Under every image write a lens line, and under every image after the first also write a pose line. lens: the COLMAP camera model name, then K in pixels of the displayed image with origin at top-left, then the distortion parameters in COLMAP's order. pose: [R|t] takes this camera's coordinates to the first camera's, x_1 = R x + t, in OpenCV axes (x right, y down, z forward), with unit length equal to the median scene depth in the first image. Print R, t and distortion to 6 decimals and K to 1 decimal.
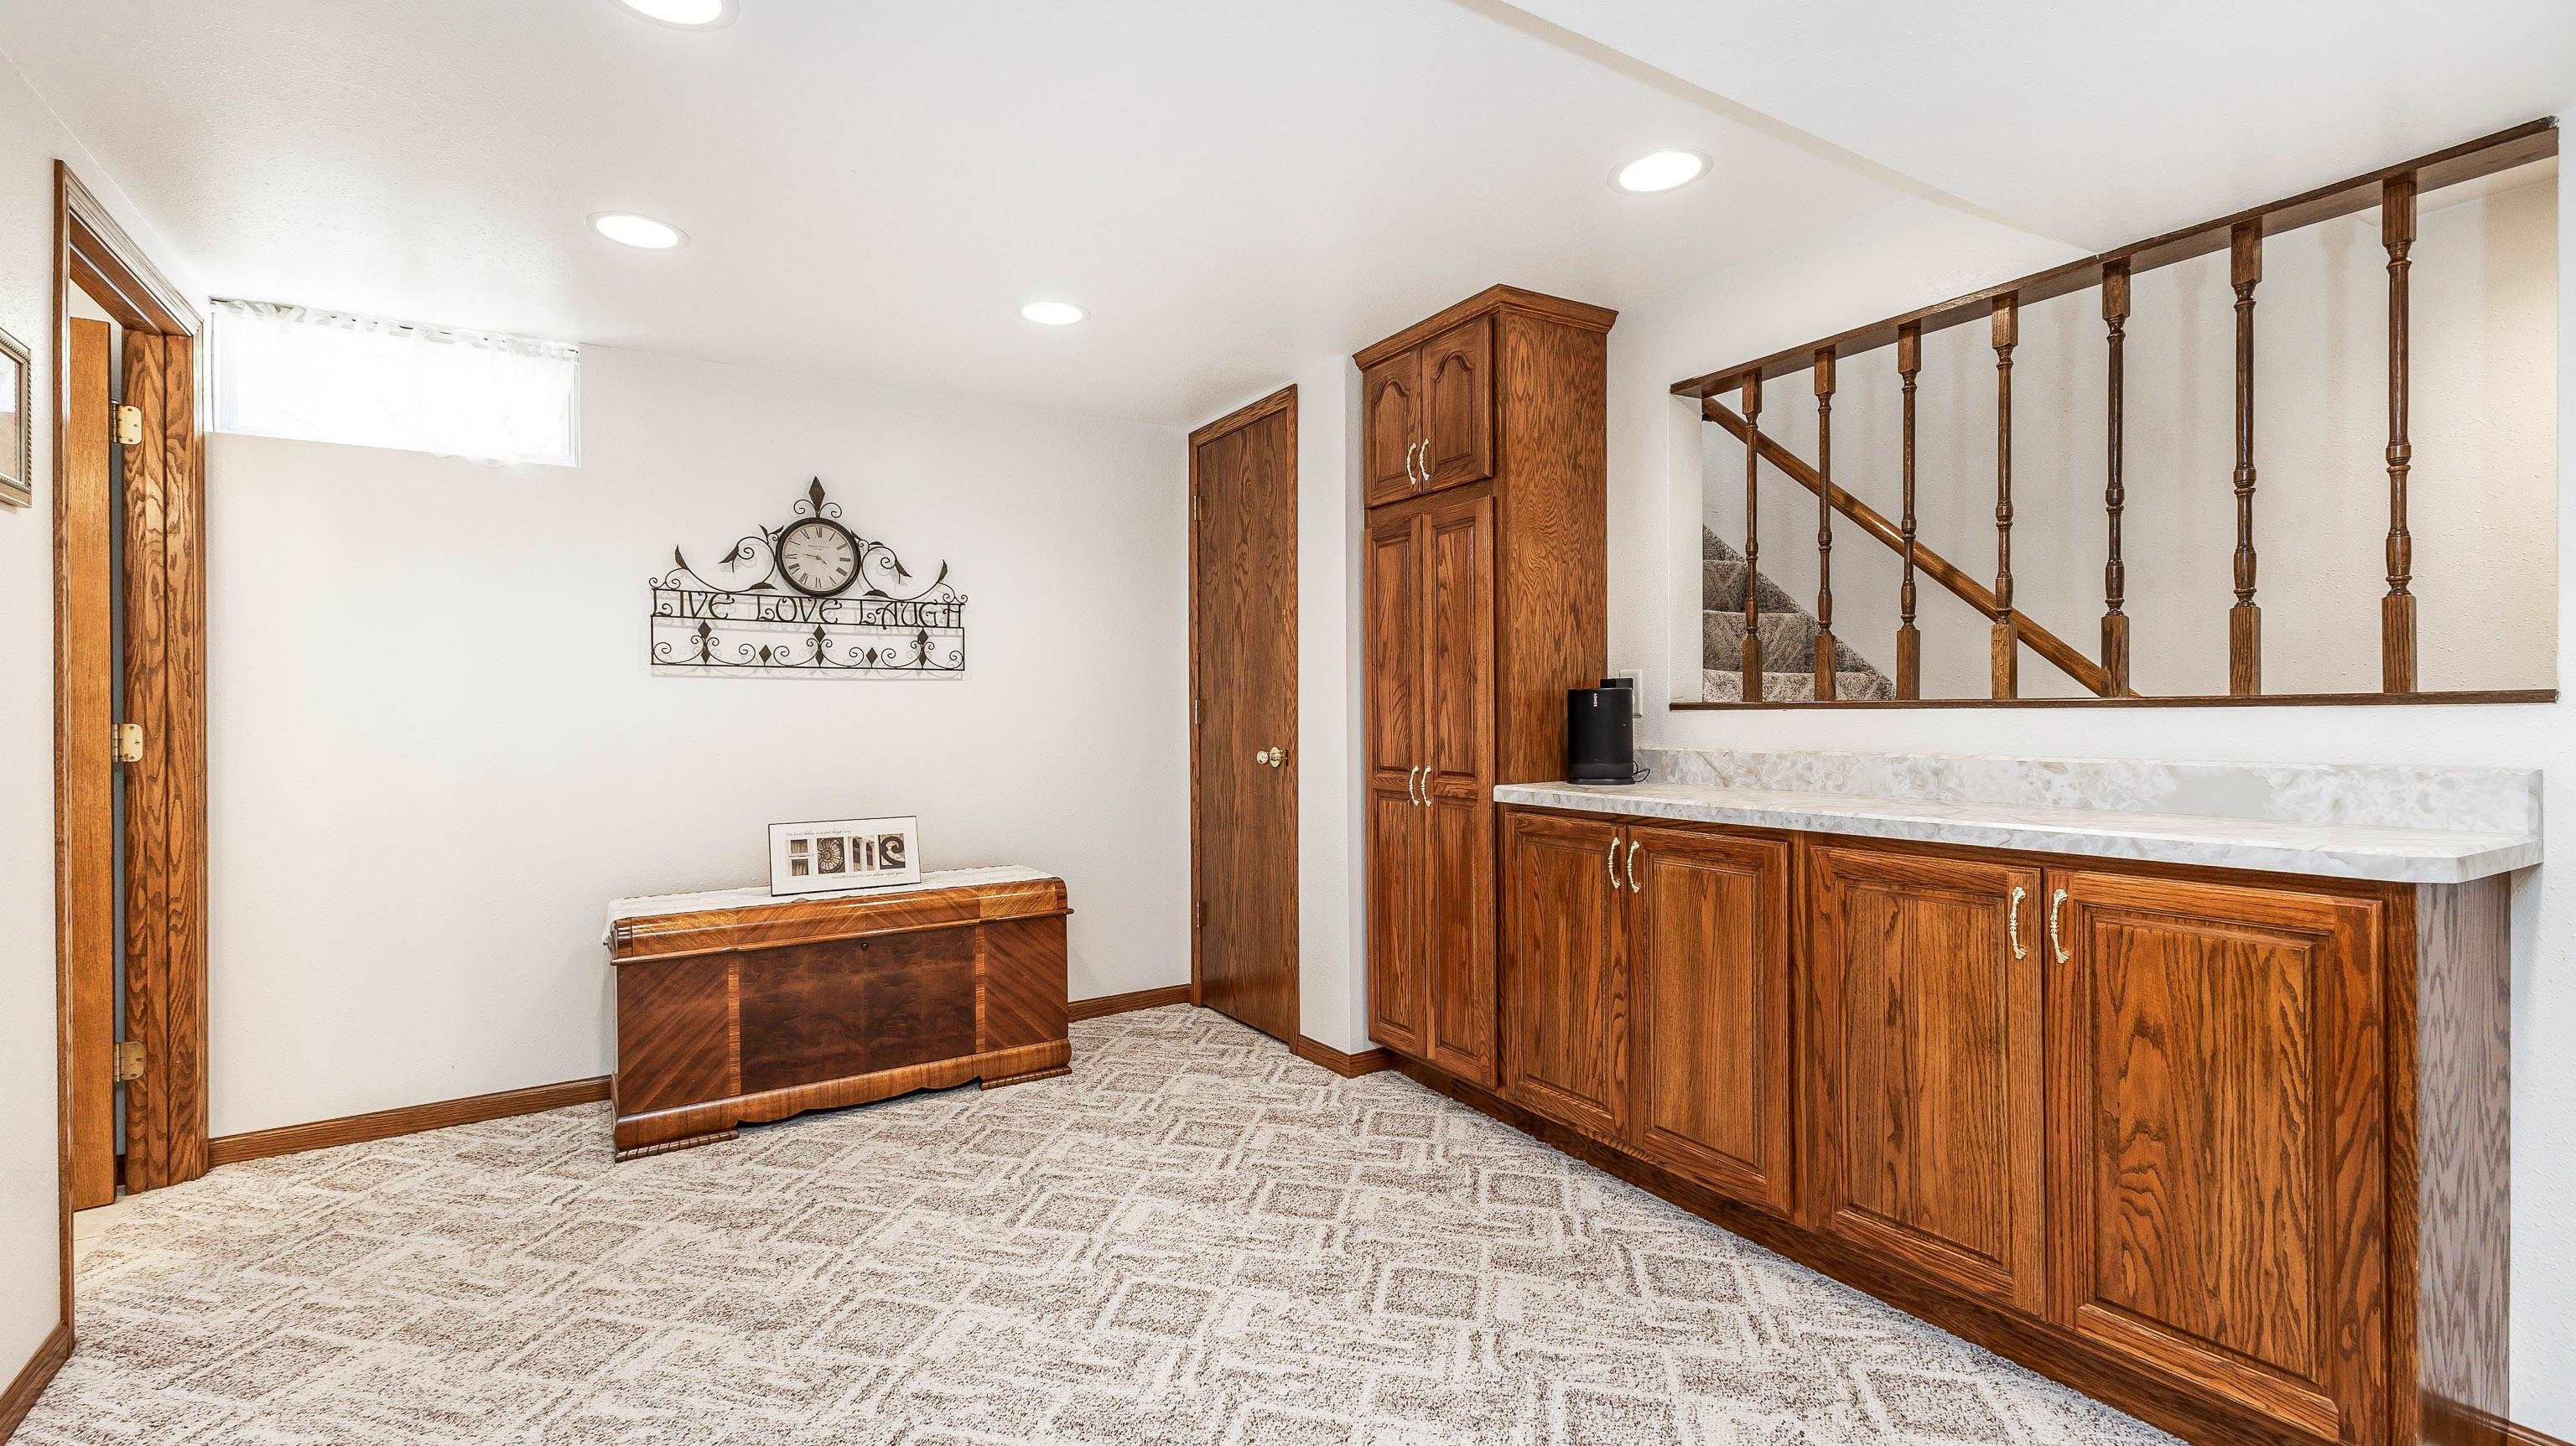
lens RADIAL K [[1130.6, 0, 1280.9], [0, 1130.6, 717.0], [0, 0, 1]] dist [0.007977, 0.000616]
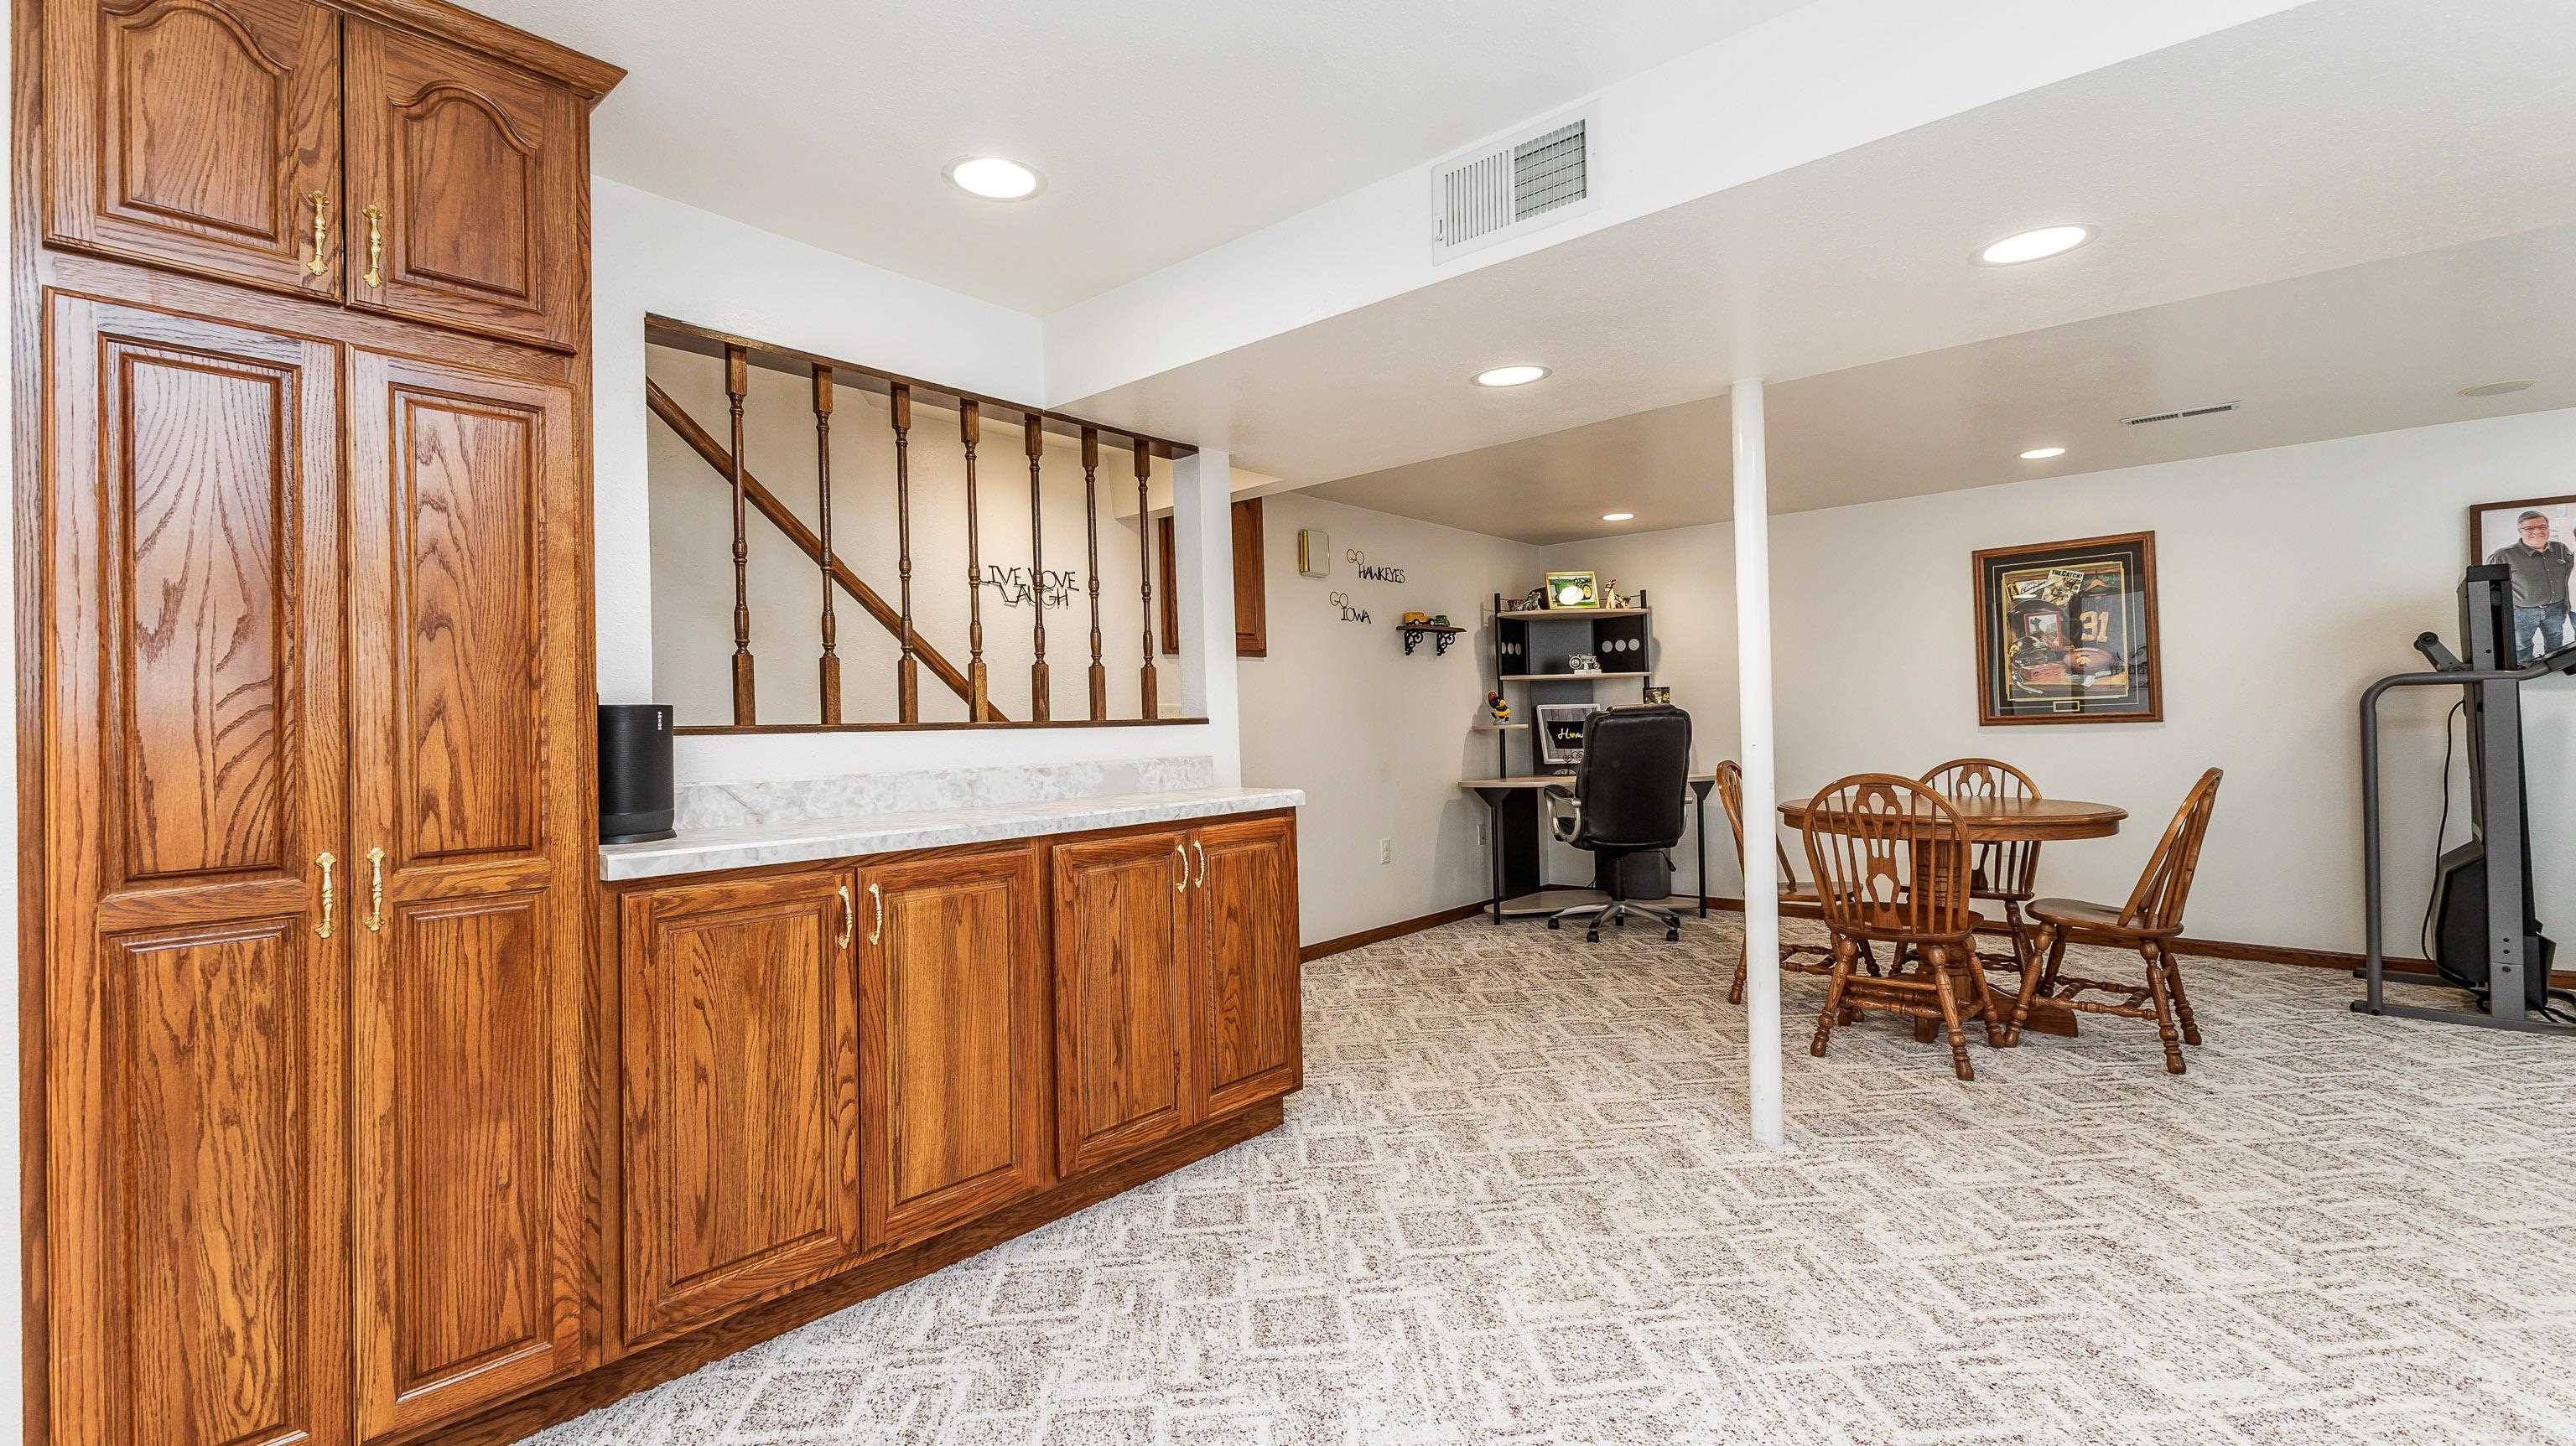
lens RADIAL K [[1130.6, 0, 1290.5], [0, 1130.6, 712.1], [0, 0, 1]] dist [0.007977, 0.000616]
pose [[-0.302797, 0.024187, 0.952748, -0.523138], [0.028092, 0.999470, -0.016445, 0.002523], [-0.952641, 0.021785, -0.303316, 0.833603]]
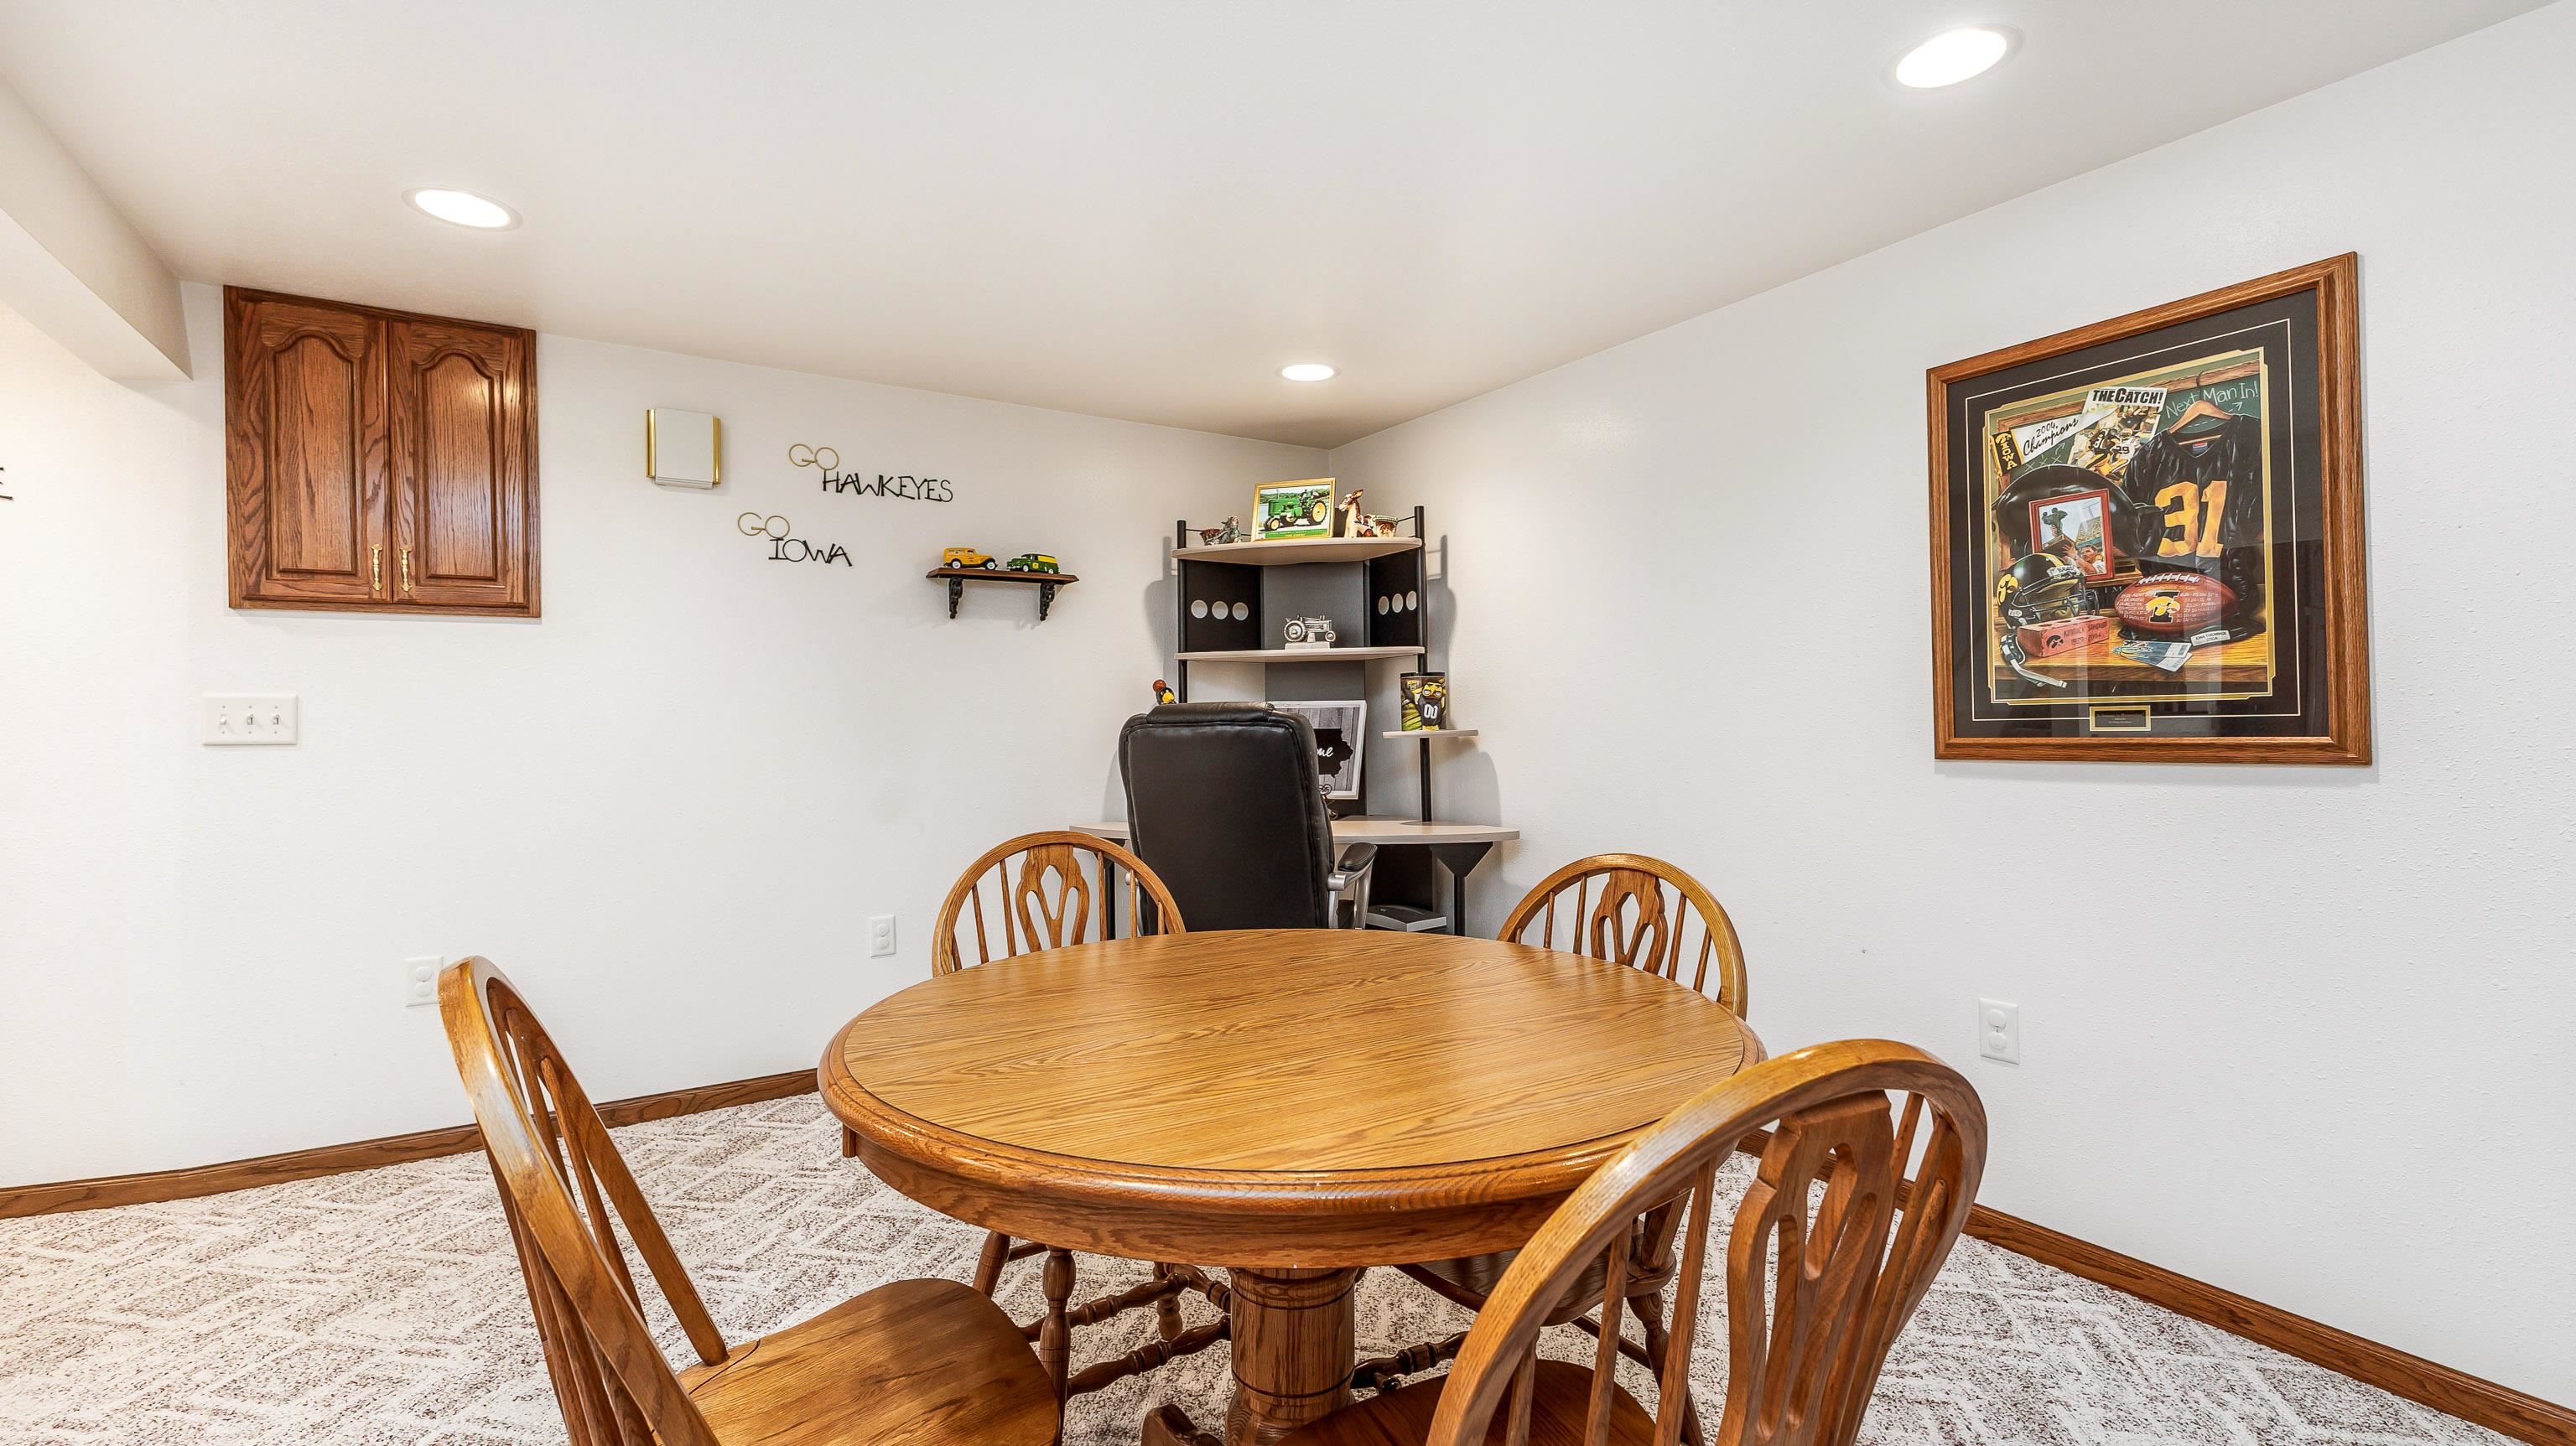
lens RADIAL K [[1130.6, 0, 1301.1], [0, 1130.6, 716.6], [0, 0, 1]] dist [0.007977, 0.000616]
pose [[-0.009662, 0.010847, 0.999894, 0.060223], [0.010150, 0.999891, -0.010749, -0.000690], [-0.999902, 0.010045, -0.009772, -0.298505]]
